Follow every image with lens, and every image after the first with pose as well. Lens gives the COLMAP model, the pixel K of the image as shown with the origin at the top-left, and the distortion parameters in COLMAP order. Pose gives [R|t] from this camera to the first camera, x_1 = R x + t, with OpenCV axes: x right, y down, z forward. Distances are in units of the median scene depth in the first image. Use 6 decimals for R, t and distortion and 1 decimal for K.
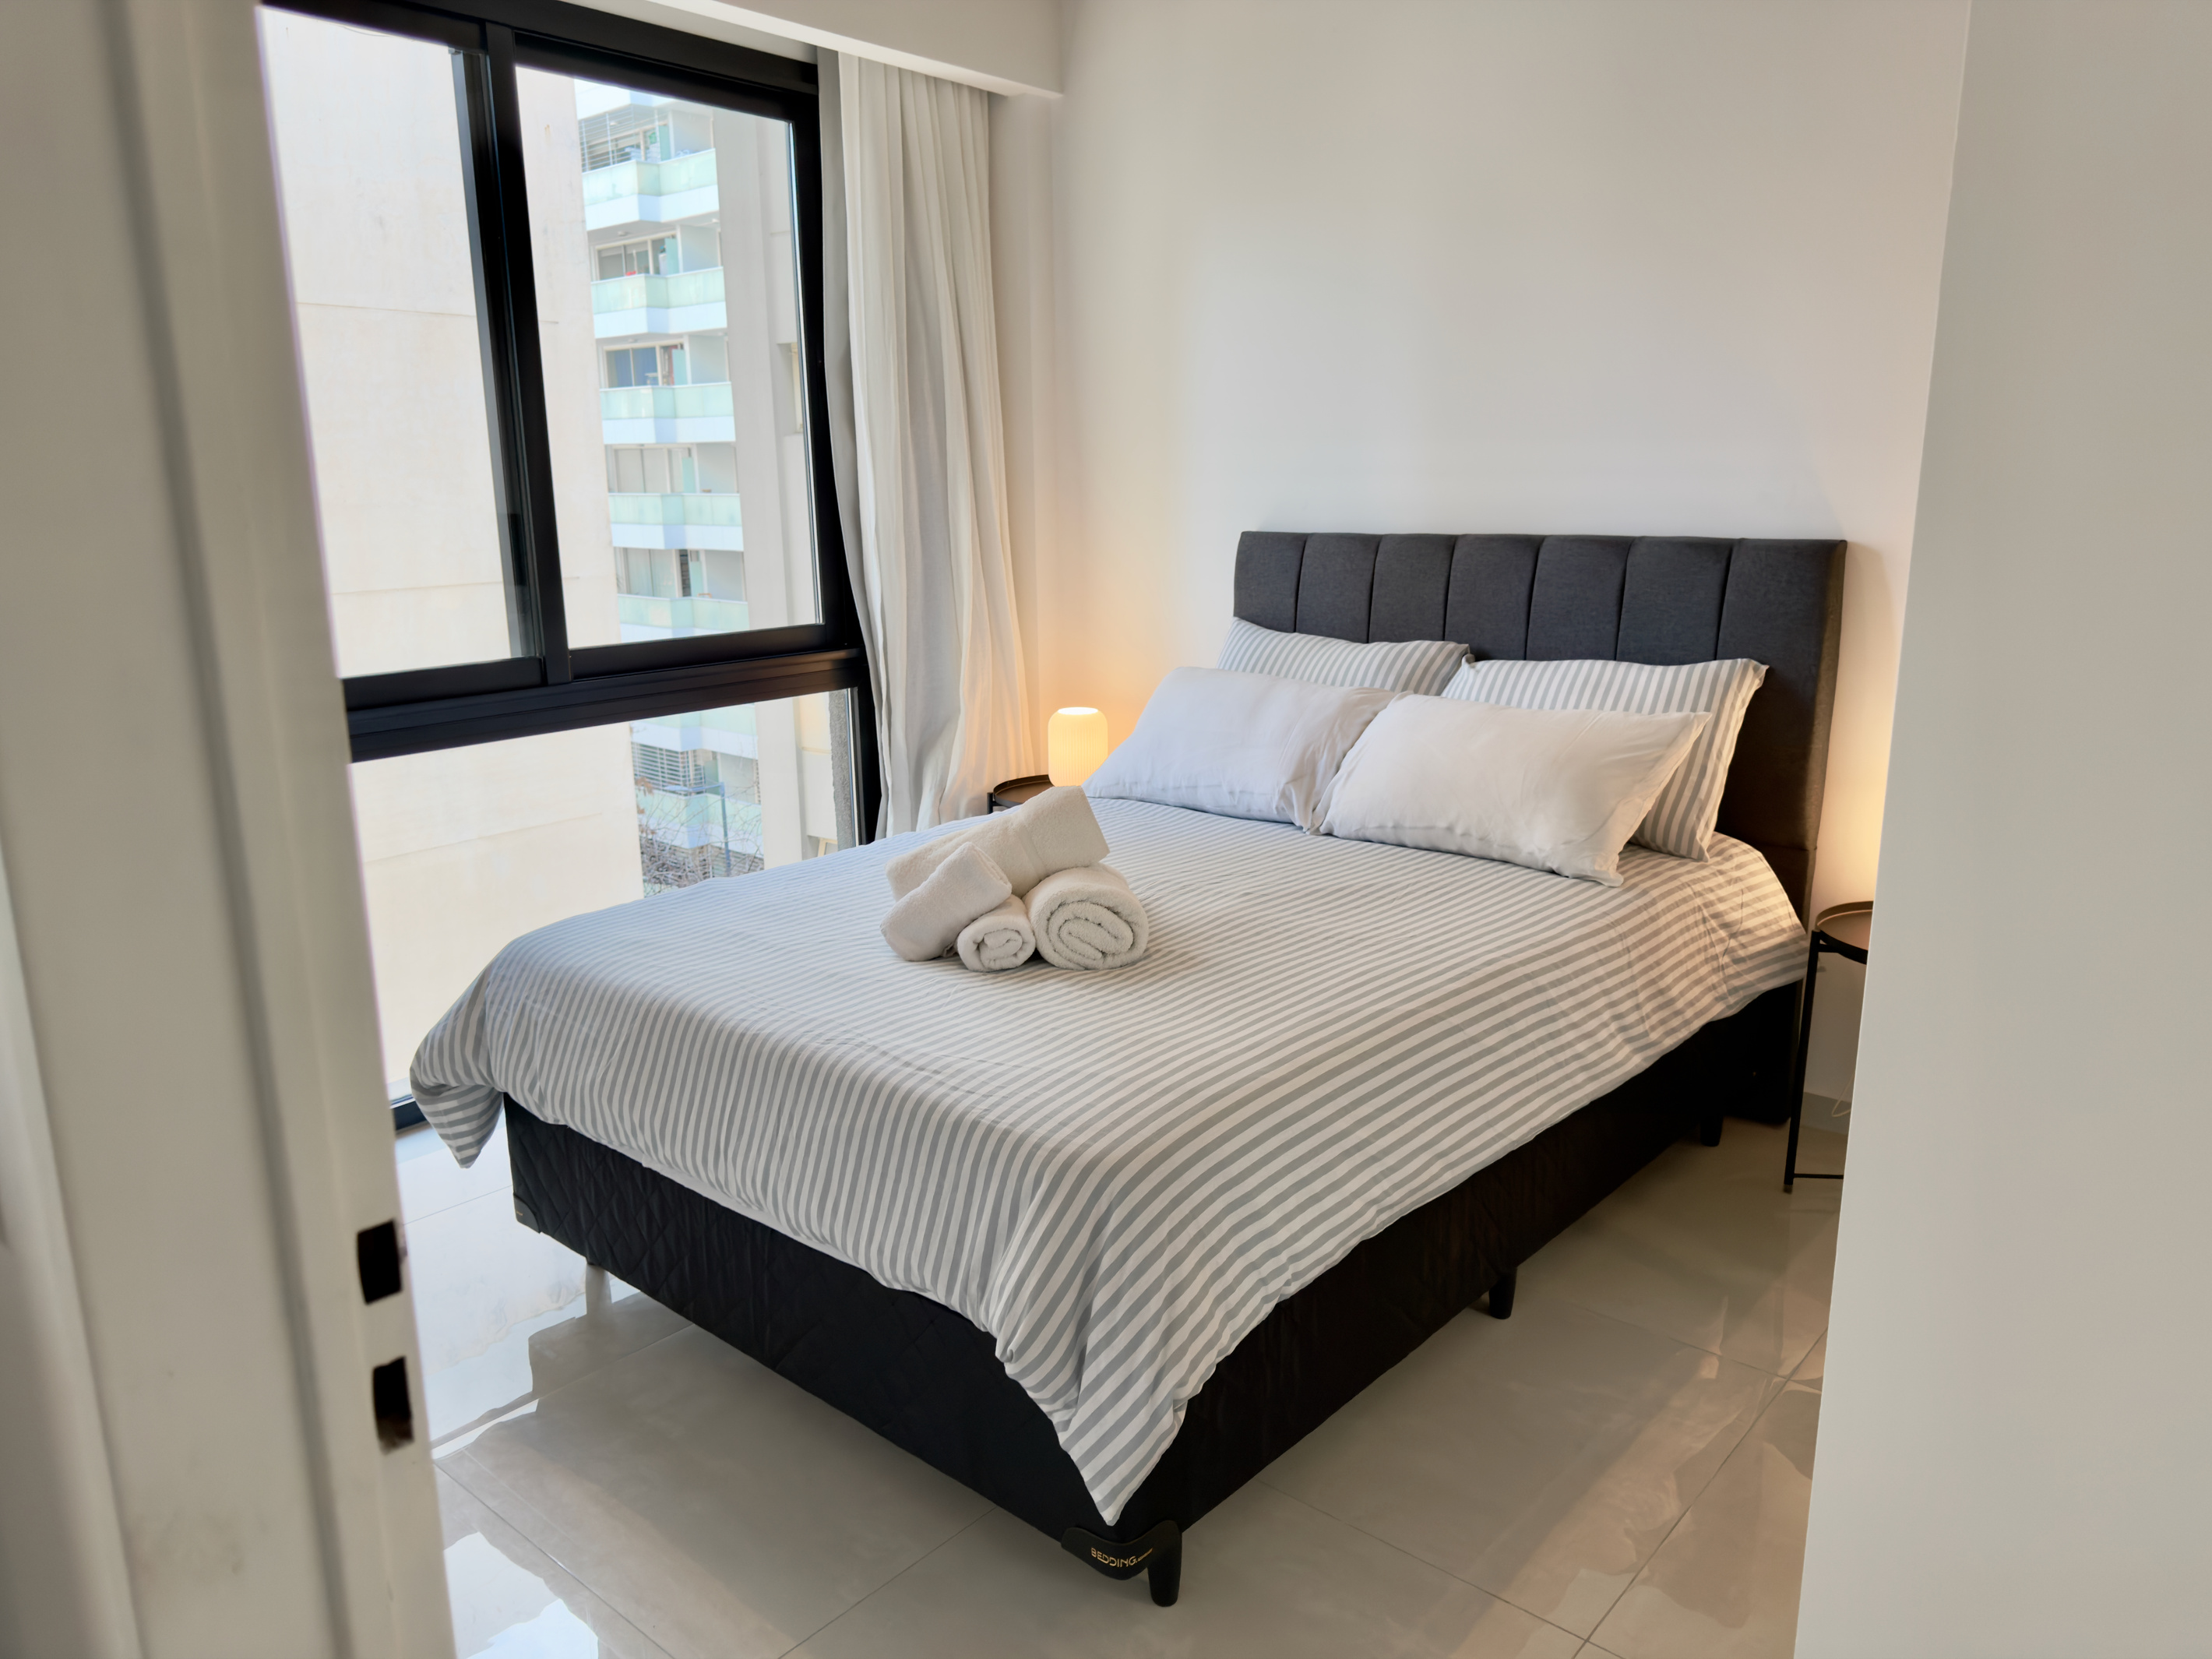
lens RADIAL K [[1558.7, 0, 1078.7], [0, 1558.7, 837.8], [0, 0, 1]] dist [0.066626, -0.079763]
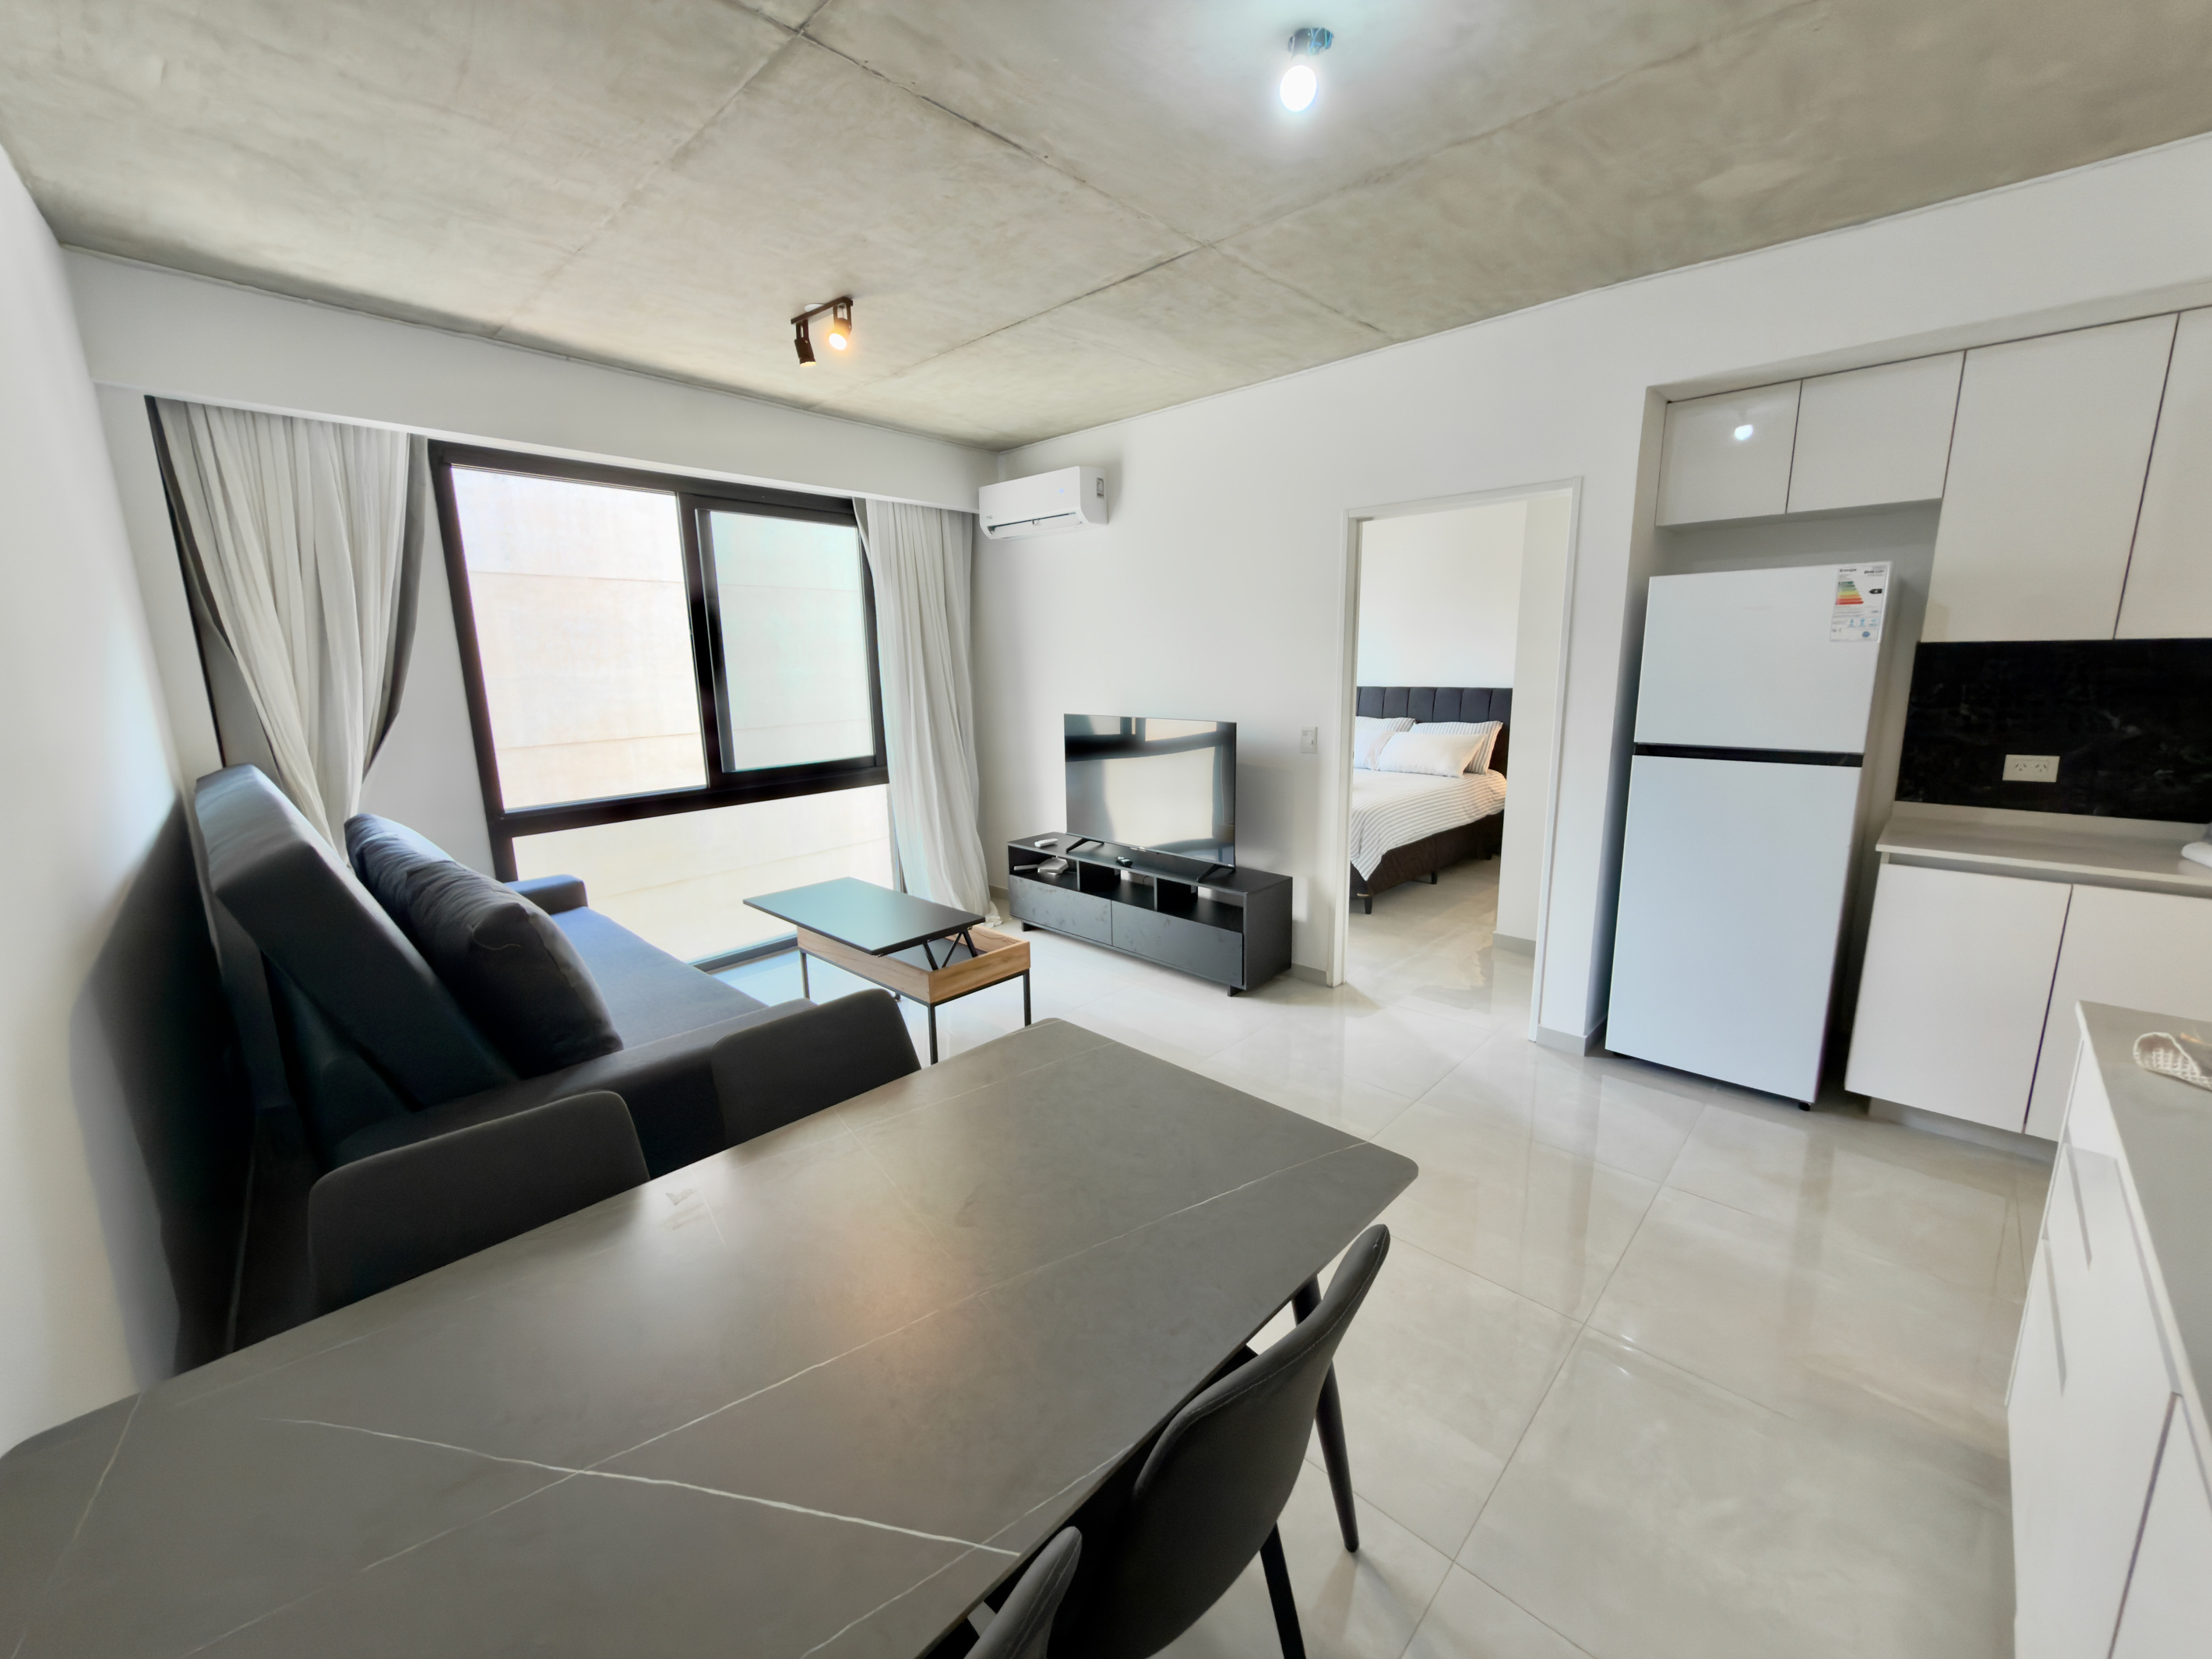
lens RADIAL K [[884.9, 0, 1106.0], [0, 884.9, 821.8], [0, 0, 1]] dist [-0.000260, 0.000715]
pose [[0.999513, 0.005702, -0.030682, -0.421715], [-0.006944, 0.999155, -0.040517, 0.212978], [0.030425, 0.040711, 0.998708, -1.080972]]
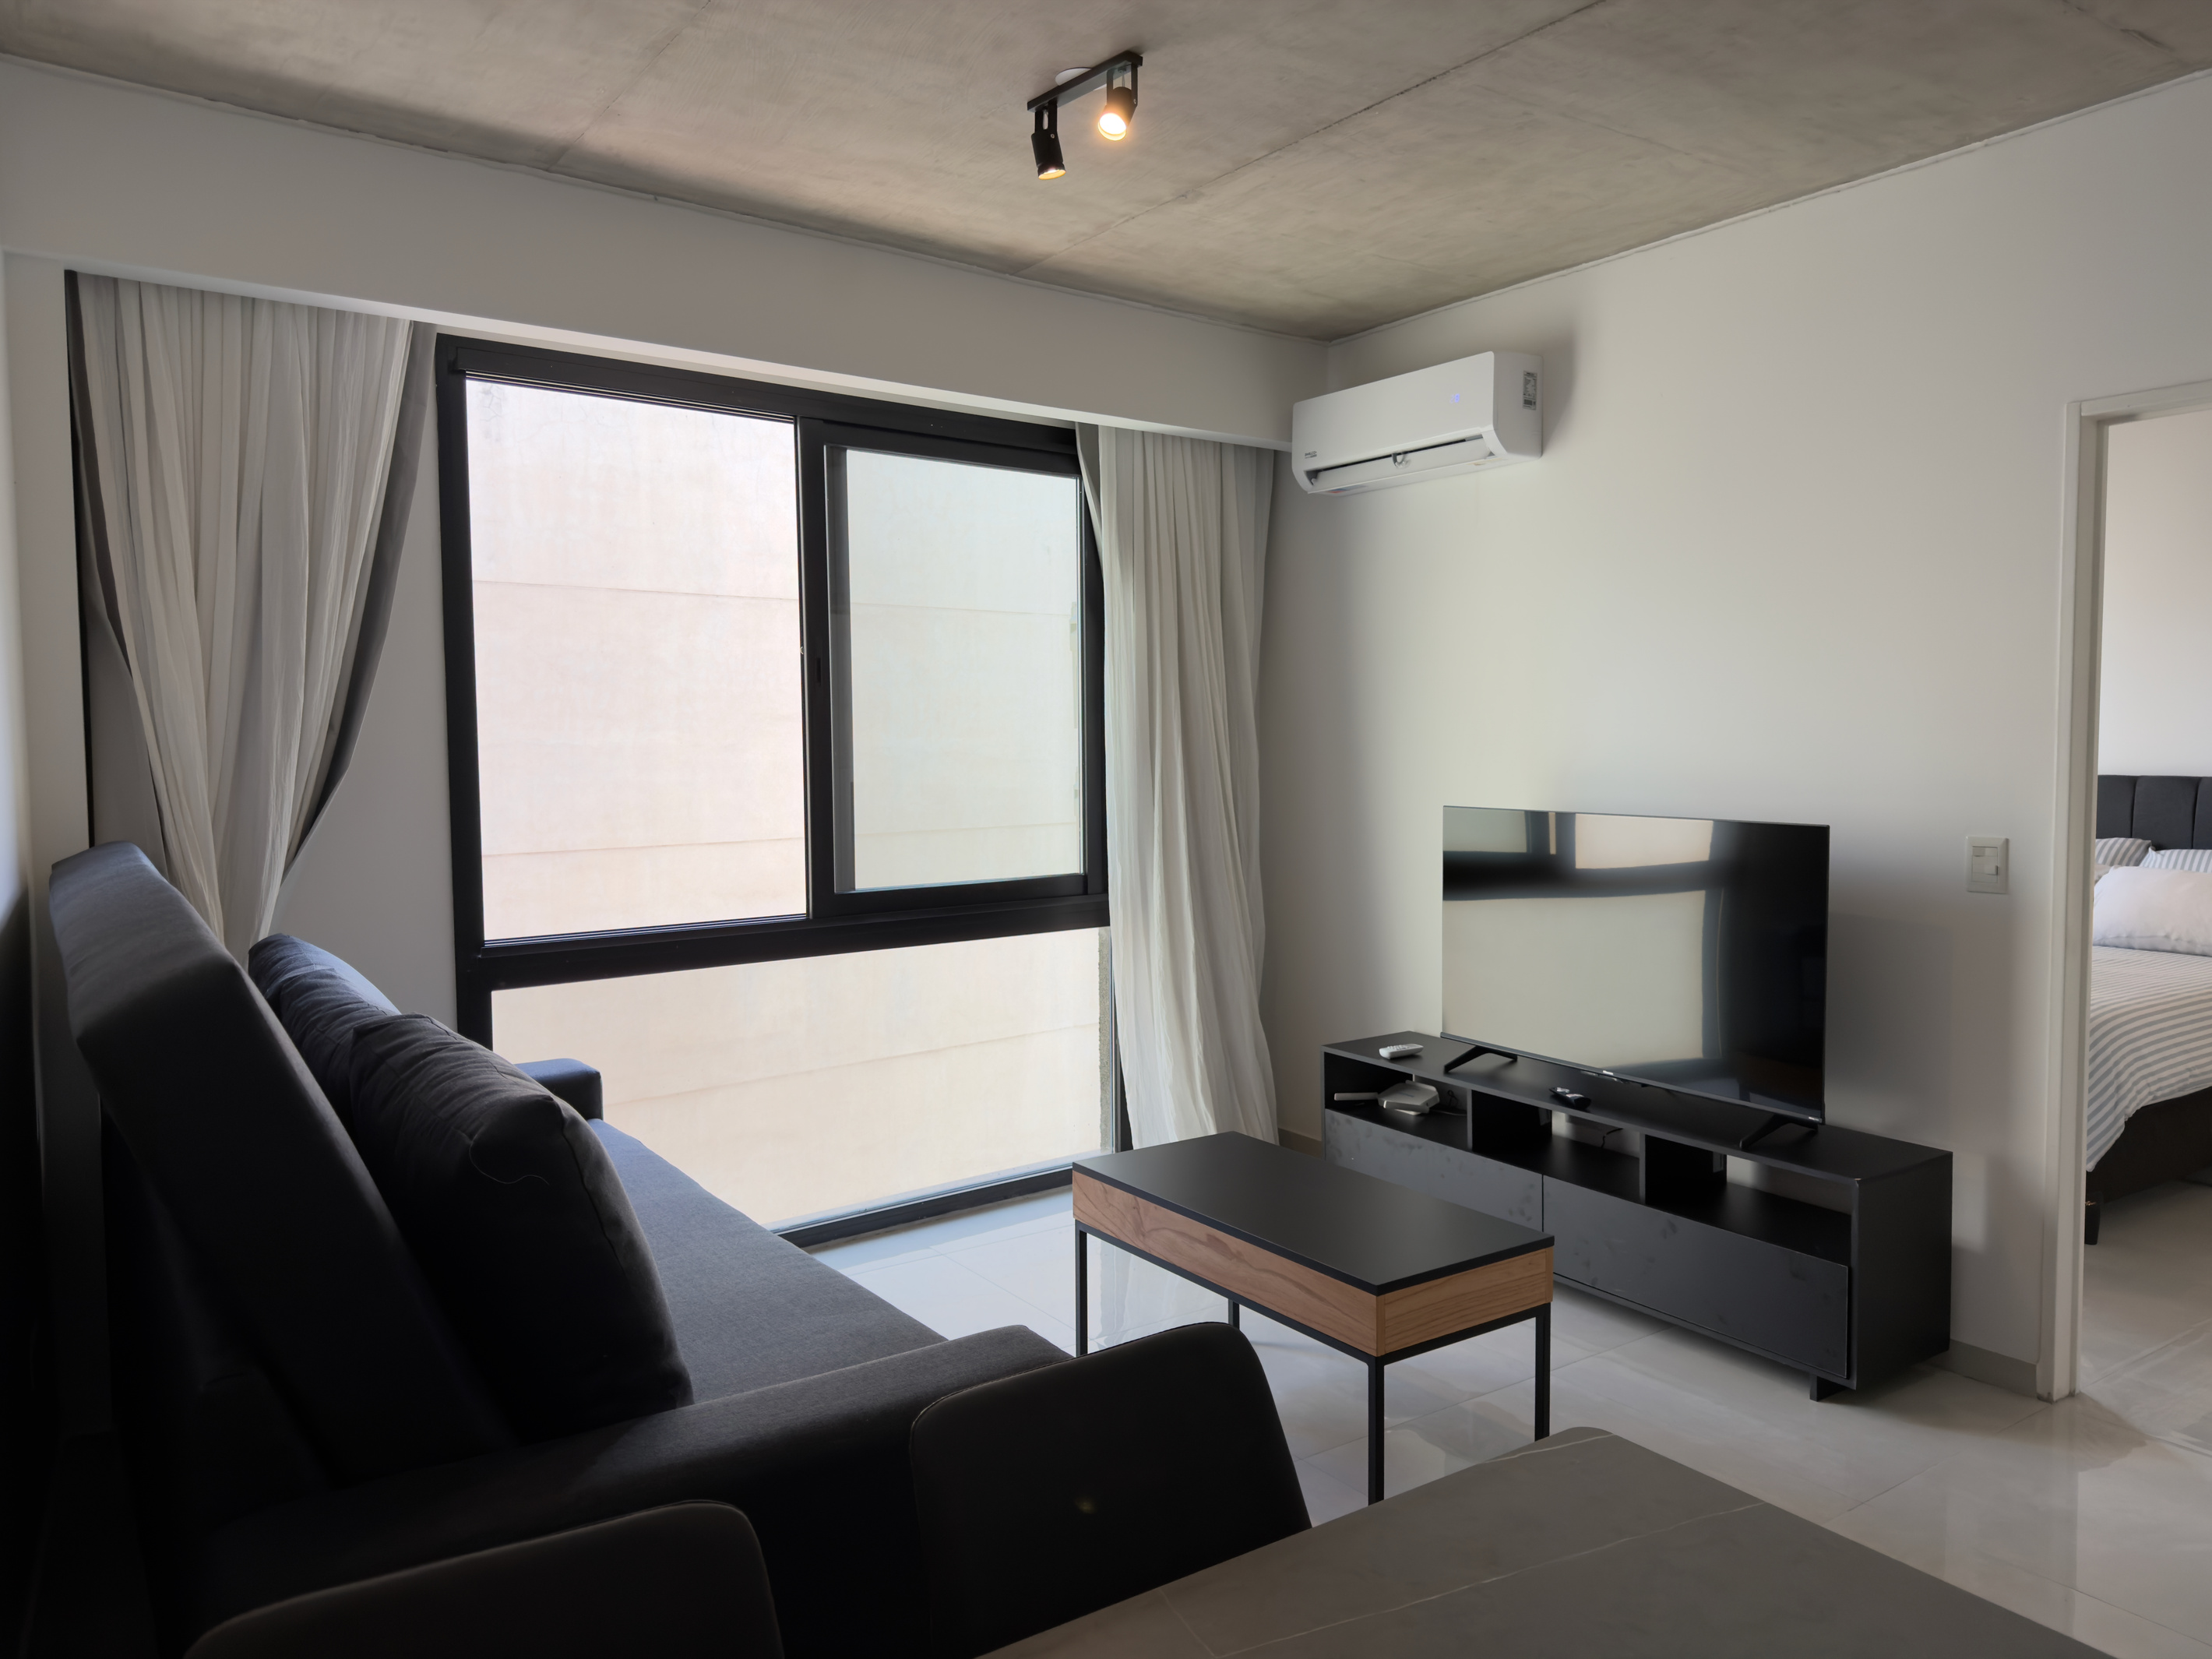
lens RADIAL K [[1558.7, 0, 1086.3], [0, 1558.7, 816.5], [0, 0, 1]] dist [0.066626, -0.079763]
pose [[0.970448, 0.025698, -0.239938, -0.517584], [-0.065774, 0.984834, -0.160549, 0.225836], [0.232173, 0.171586, 0.957420, -1.006182]]
